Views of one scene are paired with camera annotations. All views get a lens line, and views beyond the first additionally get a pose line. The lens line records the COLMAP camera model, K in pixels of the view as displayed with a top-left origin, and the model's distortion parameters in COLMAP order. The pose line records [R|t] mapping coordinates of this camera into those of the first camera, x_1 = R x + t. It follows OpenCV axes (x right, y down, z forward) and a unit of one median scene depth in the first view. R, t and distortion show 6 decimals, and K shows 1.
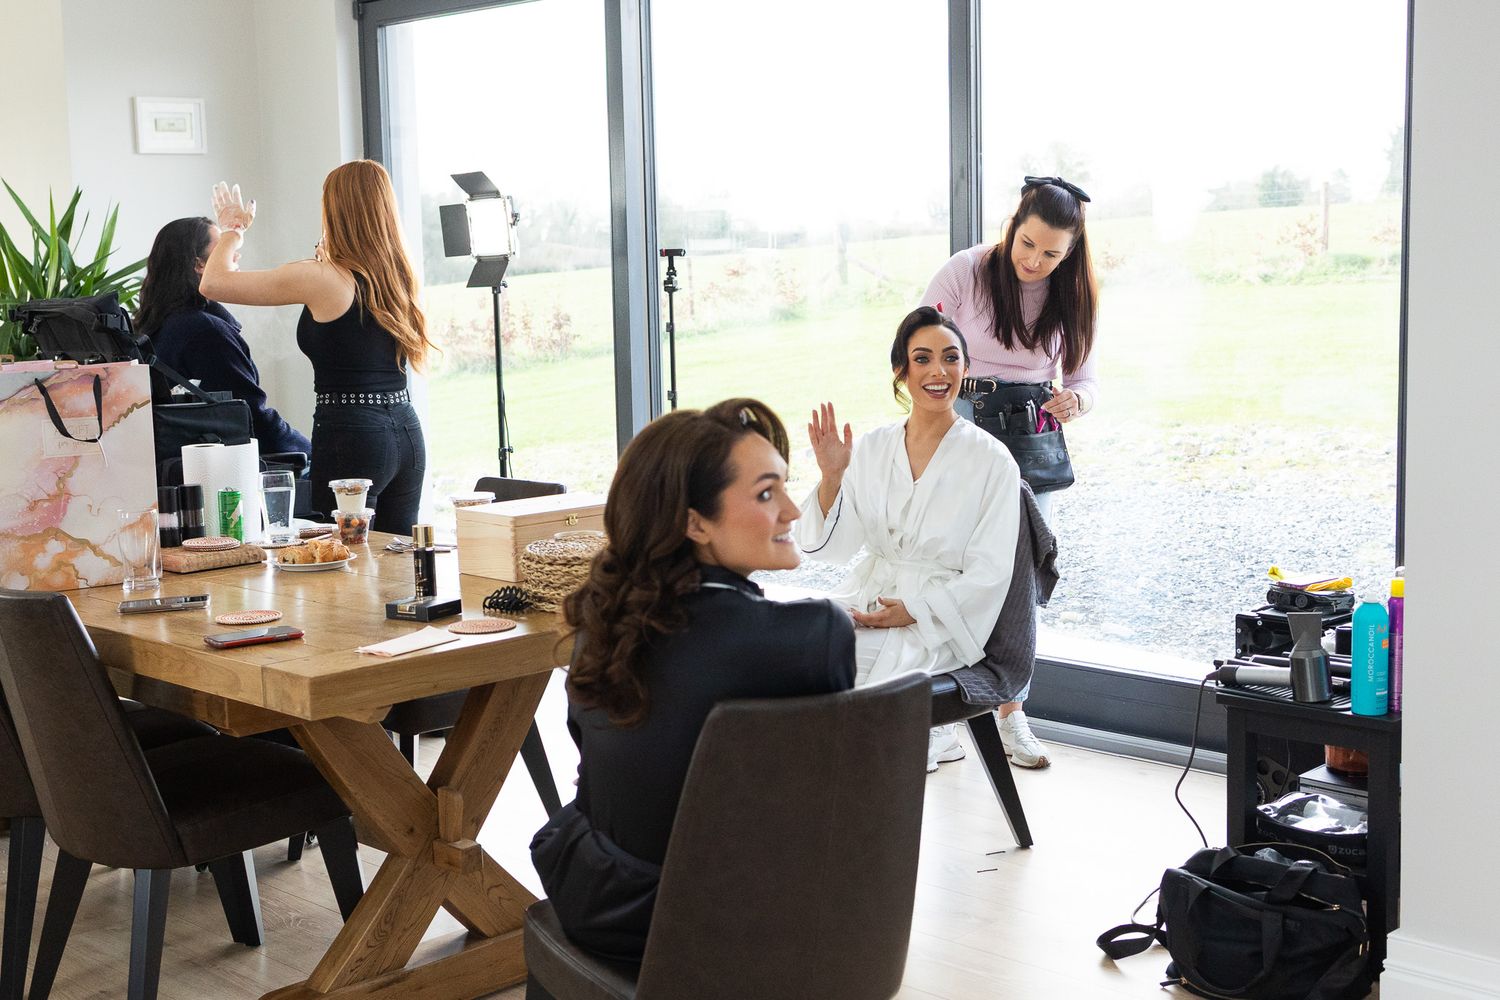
lens RADIAL K [[2083.6, 0, 750.0], [0, 2083.6, 500.0], [0, 0, 1]] dist [0.010055, 0.039275]
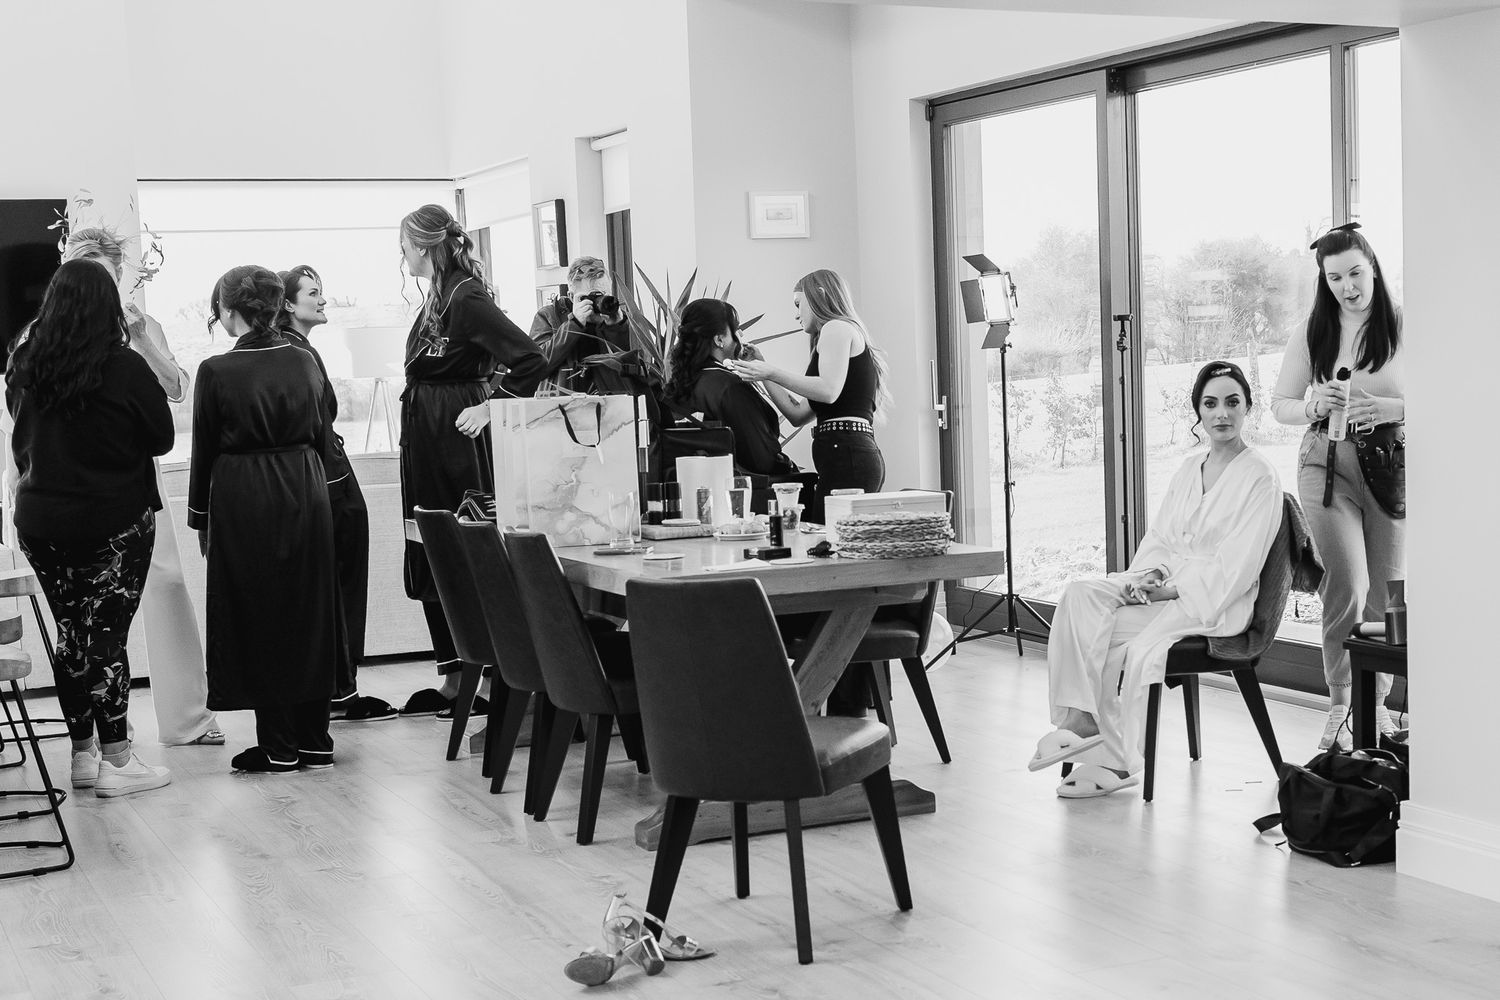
lens RADIAL K [[2083.6, 0, 750.0], [0, 2083.6, 500.0], [0, 0, 1]] dist [0.010055, 0.039275]
pose [[0.947132, 0.022399, -0.320063, 0.231022], [-0.032397, 0.999138, -0.025945, 0.038584], [0.319206, 0.034943, 0.947041, -0.325961]]
